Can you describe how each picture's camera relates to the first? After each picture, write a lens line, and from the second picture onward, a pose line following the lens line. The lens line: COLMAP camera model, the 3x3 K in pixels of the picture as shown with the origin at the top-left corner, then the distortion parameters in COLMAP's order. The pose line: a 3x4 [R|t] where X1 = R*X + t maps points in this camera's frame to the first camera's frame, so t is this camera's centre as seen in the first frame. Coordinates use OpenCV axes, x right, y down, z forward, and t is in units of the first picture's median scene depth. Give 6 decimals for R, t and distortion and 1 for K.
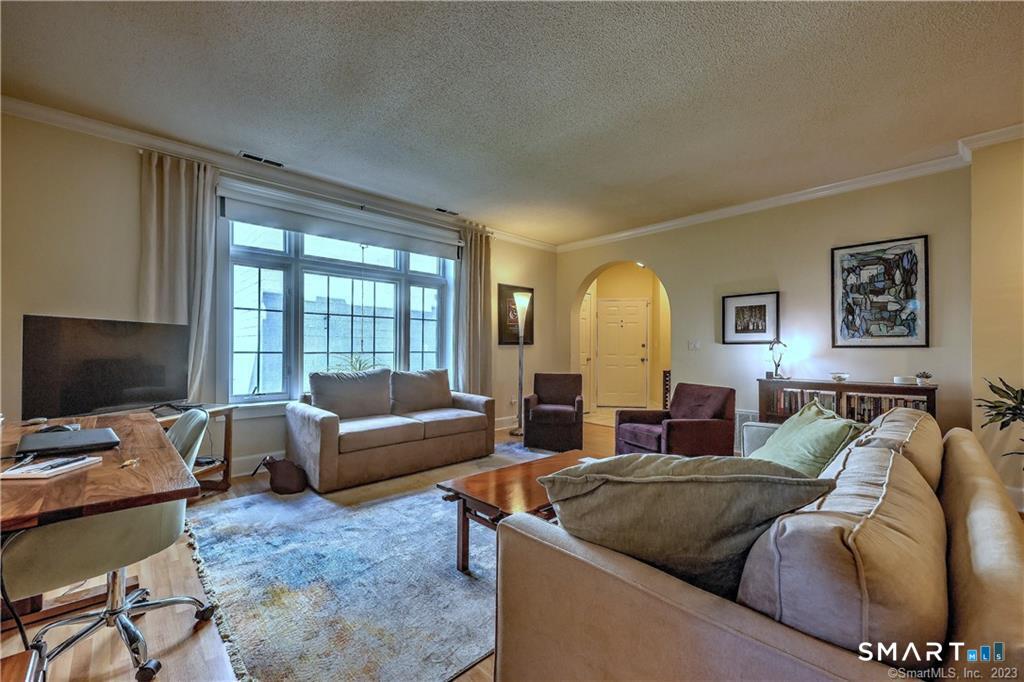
lens RADIAL K [[404.7, 0, 506.3], [0, 404.7, 346.8], [0, 0, 1]] dist [0.001367, -0.000196]
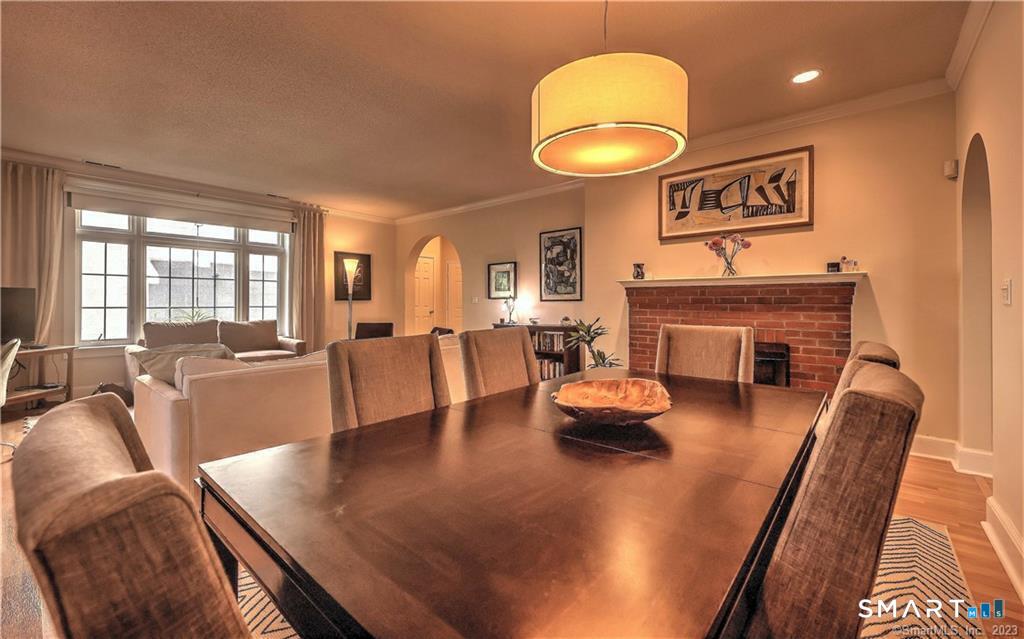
lens RADIAL K [[417.5, 0, 508.3], [0, 417.5, 299.3], [0, 0, 1]] dist [-0.001341, -0.000431]
pose [[0.994109, -0.004954, 0.108274, 0.520641], [0.005755, 0.999958, -0.007081, 0.004439], [-0.108234, 0.007663, 0.994096, -0.462418]]
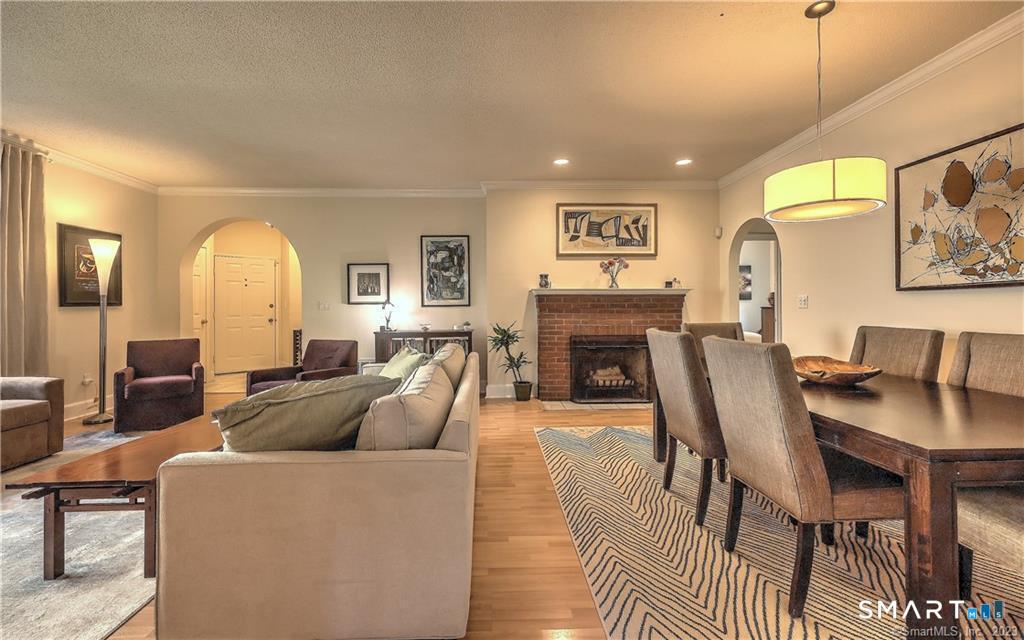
lens RADIAL K [[408.1, 0, 506.0], [0, 408.1, 303.1], [0, 0, 1]] dist [0.000375, -0.000022]
pose [[0.653109, -0.002356, 0.757260, -0.070422], [0.007919, 0.999962, -0.003719, -0.003006], [-0.757222, 0.008425, 0.653103, -0.136824]]
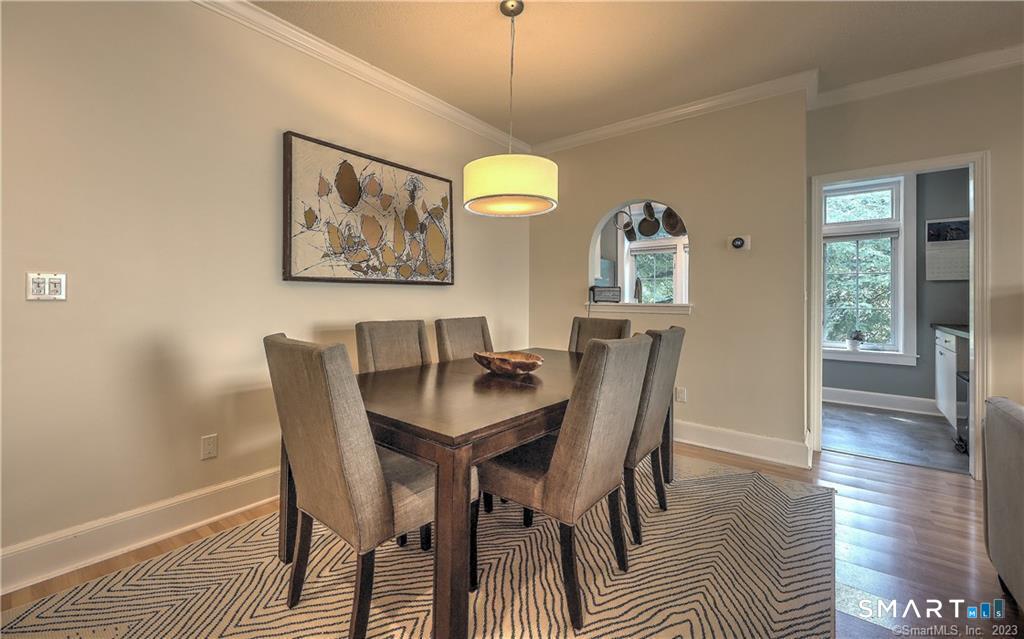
lens RADIAL K [[421.2, 0, 492.0], [0, 421.2, 296.6], [0, 0, 1]] dist [-0.000273, -0.000051]
pose [[-0.990337, -0.012434, -0.138126, 0.729142], [-0.011151, 0.999887, -0.010056, 0.005349], [0.138236, -0.008418, -0.990364, 0.467230]]
